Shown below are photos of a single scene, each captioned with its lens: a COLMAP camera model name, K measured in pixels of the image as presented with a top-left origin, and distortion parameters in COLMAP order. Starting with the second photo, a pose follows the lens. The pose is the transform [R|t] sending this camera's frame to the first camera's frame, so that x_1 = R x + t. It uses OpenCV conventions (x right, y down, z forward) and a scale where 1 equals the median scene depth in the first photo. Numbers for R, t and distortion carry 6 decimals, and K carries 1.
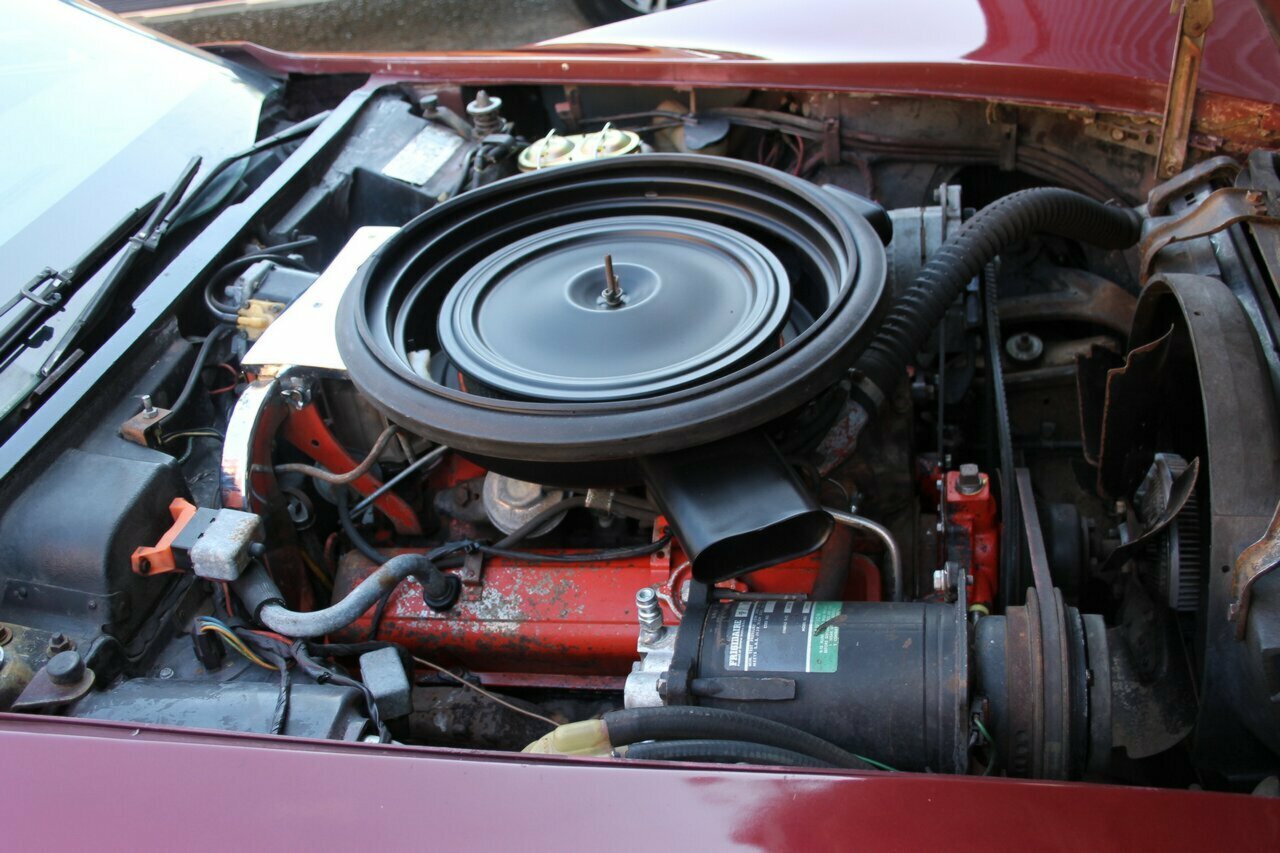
lens RADIAL K [[1220.1, 0, 638.2], [0, 1220.1, 415.7], [0, 0, 1]] dist [-0.136689, 0.127144]
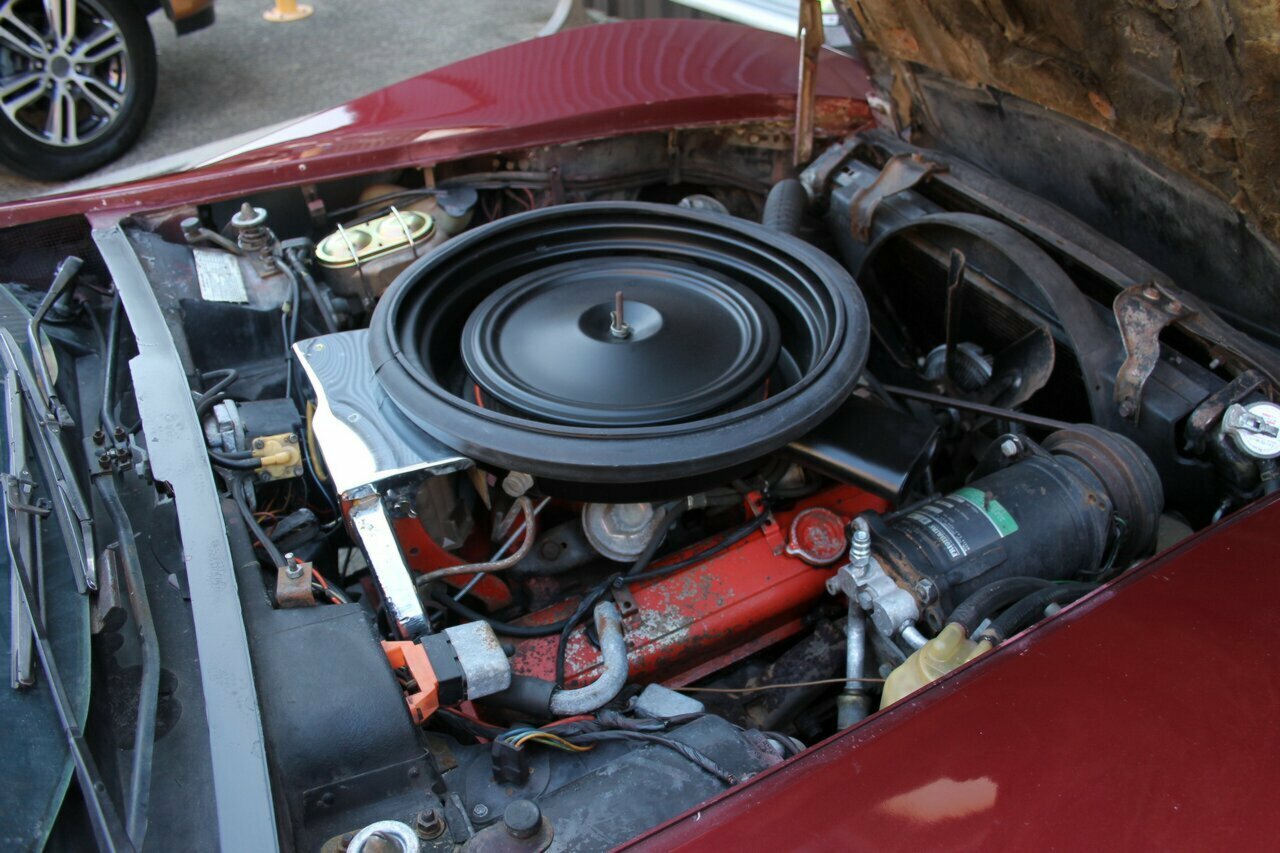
lens RADIAL K [[1079.4, 0, 641.5], [0, 1079.4, 426.1], [0, 0, 1]] dist [-0.154848, 0.135504]
pose [[0.790498, -0.294005, 0.537285, -0.525250], [0.309055, 0.948854, 0.064509, -0.067654], [-0.528771, 0.115056, 0.840930, 0.162255]]
